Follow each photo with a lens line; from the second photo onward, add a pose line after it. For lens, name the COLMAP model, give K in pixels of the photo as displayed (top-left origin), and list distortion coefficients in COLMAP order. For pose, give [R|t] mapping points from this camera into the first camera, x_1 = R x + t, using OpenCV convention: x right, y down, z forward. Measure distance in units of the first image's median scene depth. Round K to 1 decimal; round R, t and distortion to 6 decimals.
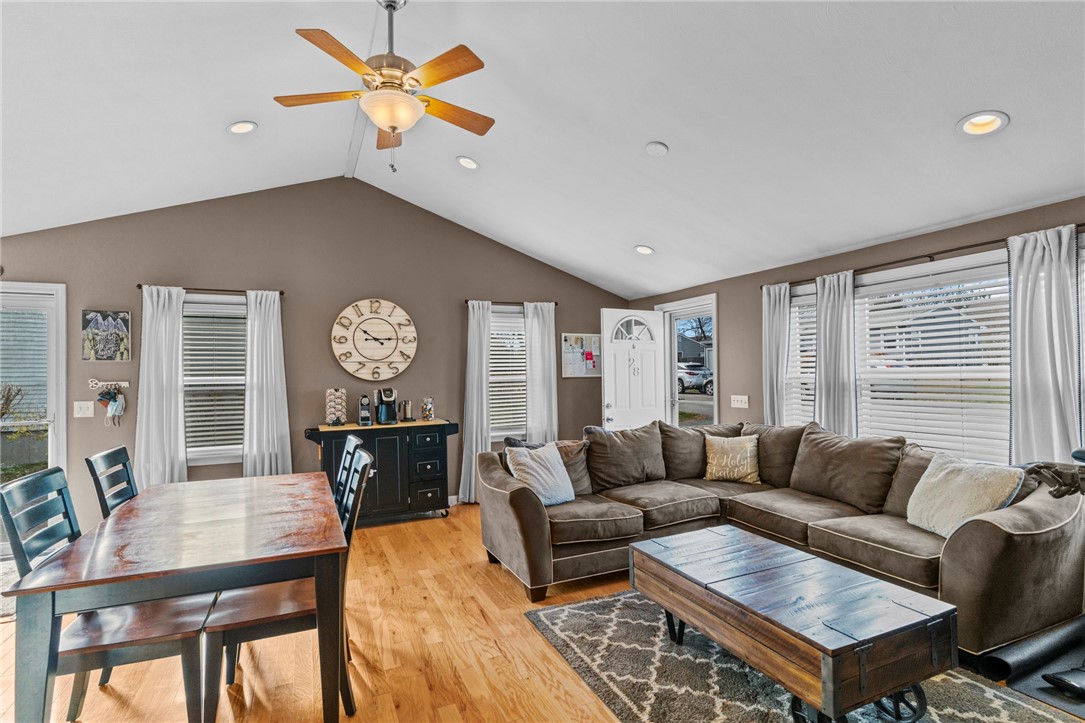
lens RADIAL K [[518.0, 0, 536.3], [0, 518.0, 372.6], [0, 0, 1]] dist [0.000418, -0.000073]
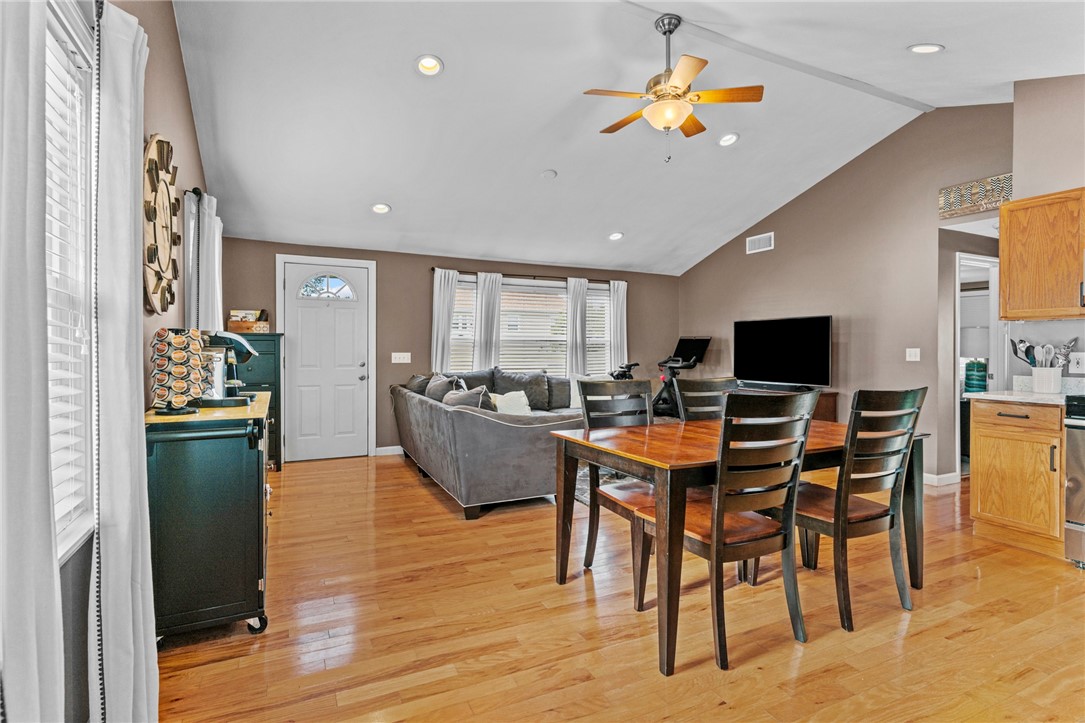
lens RADIAL K [[532.4, 0, 540.9], [0, 532.4, 348.7], [0, 0, 1]] dist [0.001860, 0.000416]
pose [[-0.038538, 0.016256, 0.999125, -1.094145], [-0.003356, 0.999860, -0.016398, 0.070957], [-0.999251, -0.003985, -0.038478, 0.932191]]
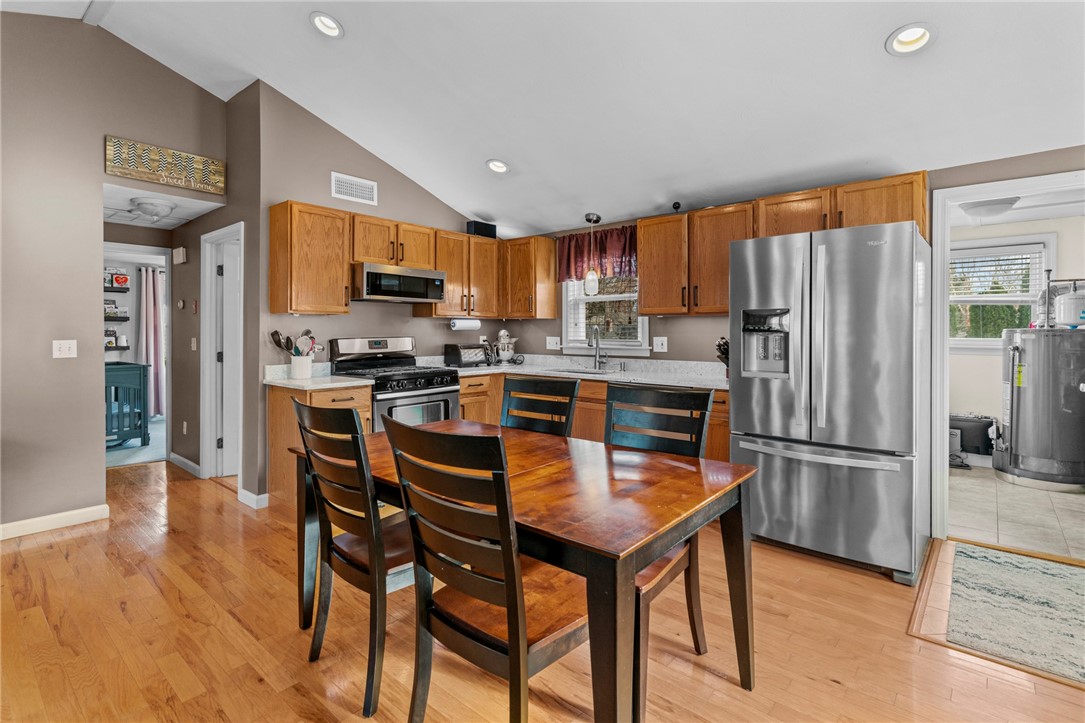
lens RADIAL K [[522.3, 0, 541.3], [0, 522.3, 331.9], [0, 0, 1]] dist [0.000334, 0.000057]
pose [[-0.903455, 0.016626, -0.428360, -0.193234], [0.014738, 0.999862, 0.007723, 0.037150], [0.428429, 0.000664, -0.903575, 1.149442]]
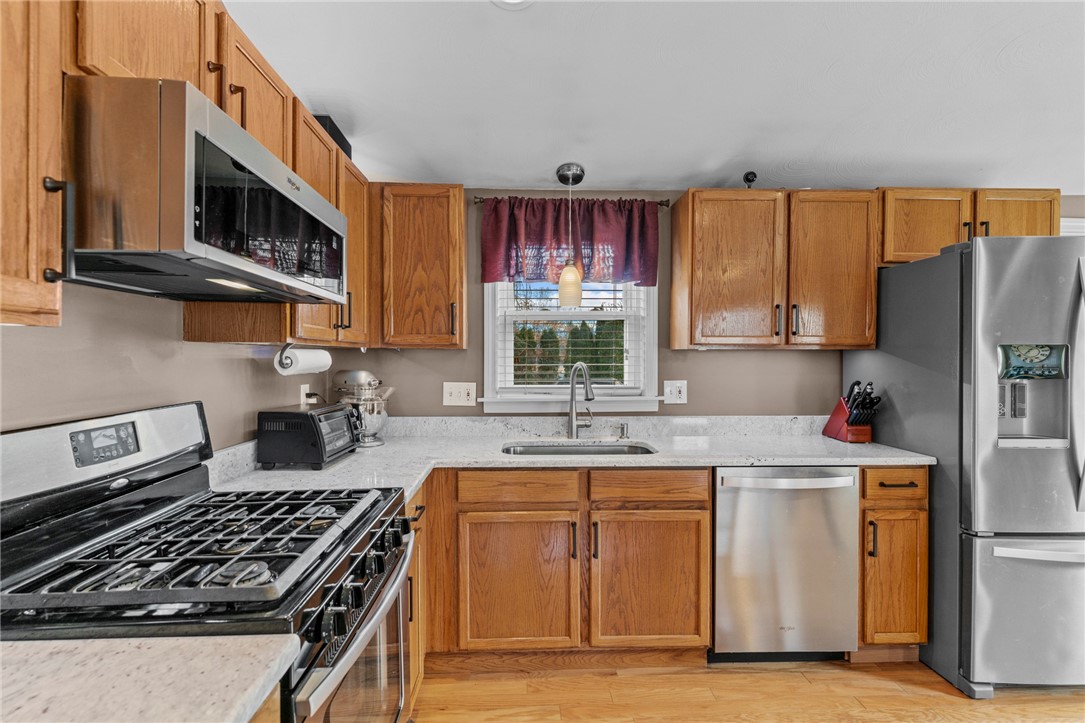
lens RADIAL K [[513.6, 0, 542.5], [0, 513.6, 361.5], [0, 0, 1]] dist [-0.000004, -0.000221]
pose [[-0.363033, 0.022782, -0.931498, -0.173239], [0.007194, 0.999740, 0.021647, 0.016163], [0.931749, 0.001157, -0.363102, 0.291273]]
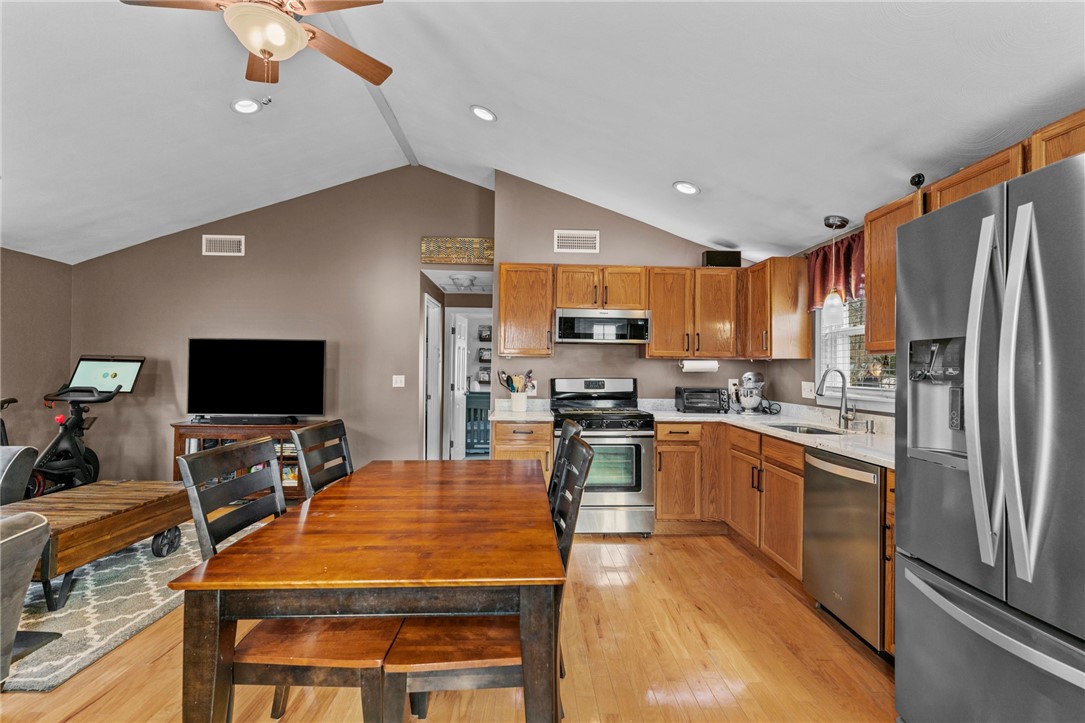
lens RADIAL K [[513.6, 0, 542.5], [0, 513.6, 361.5], [0, 0, 1]] dist [-0.000004, -0.000221]
pose [[-0.928054, 0.011561, 0.372267, -0.698770], [0.002771, 0.999705, -0.024137, 0.043369], [-0.372436, -0.021369, -0.927812, 1.102230]]
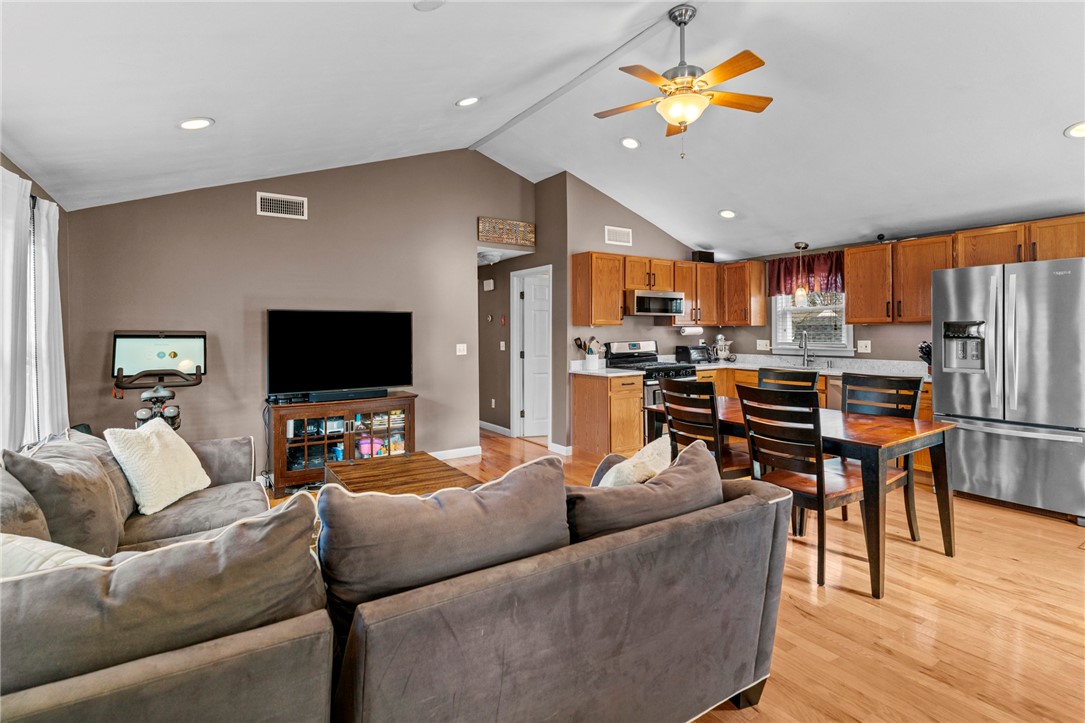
lens RADIAL K [[522.3, 0, 541.3], [0, 522.3, 331.9], [0, 0, 1]] dist [0.000334, 0.000057]
pose [[-0.986820, 0.023443, -0.160112, 0.180108], [0.023052, 0.999725, 0.004301, 0.010302], [0.160169, 0.000554, -0.987089, 1.491873]]
